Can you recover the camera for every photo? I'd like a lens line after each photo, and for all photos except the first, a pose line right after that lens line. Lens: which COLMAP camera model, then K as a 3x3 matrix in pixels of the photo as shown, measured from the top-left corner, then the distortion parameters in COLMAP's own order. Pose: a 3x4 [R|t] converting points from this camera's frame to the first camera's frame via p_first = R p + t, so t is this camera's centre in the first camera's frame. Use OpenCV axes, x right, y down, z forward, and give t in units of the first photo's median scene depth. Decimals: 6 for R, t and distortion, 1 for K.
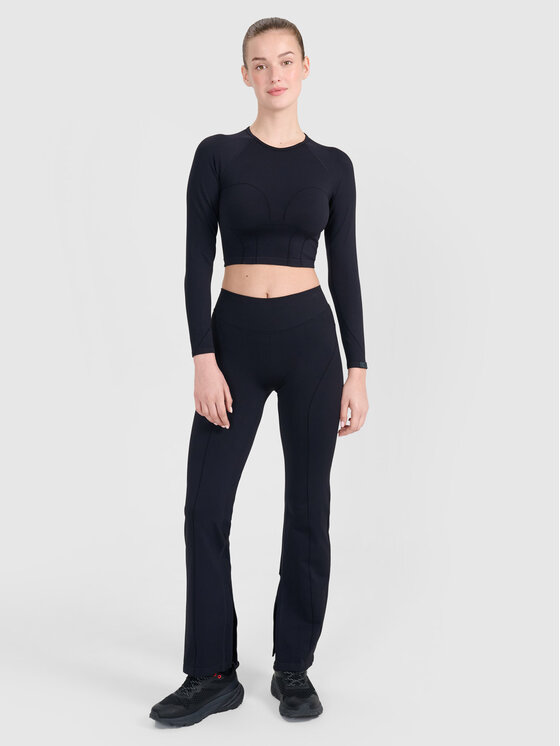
lens RADIAL K [[920.2, 0, 275.5], [0, 920.2, 374.0], [0, 0, 1]] dist [0.106602, 0.000000]
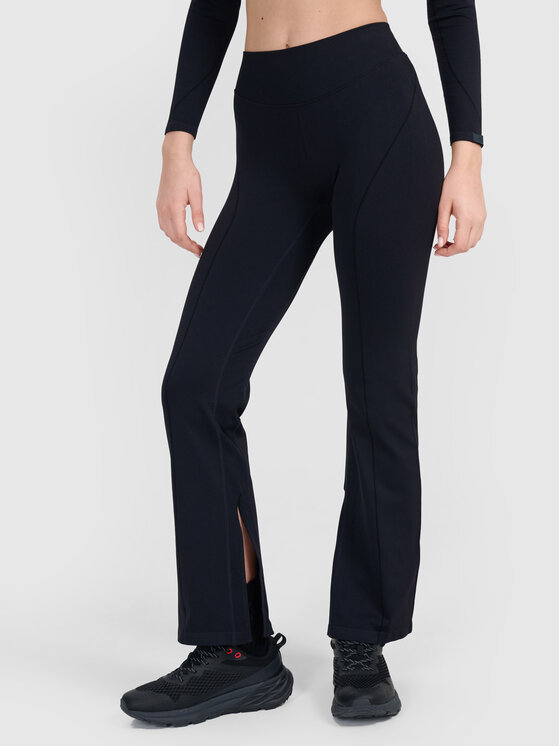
lens RADIAL K [[1137.5, 0, 281.5], [0, 1137.5, 373.2], [0, 0, 1]] dist [-0.092317, 0.000000]
pose [[0.997756, 0.009079, -0.066334, 0.020282], [-0.005474, 0.998508, 0.054331, 0.100776], [0.066728, -0.053846, 0.996317, 0.270883]]
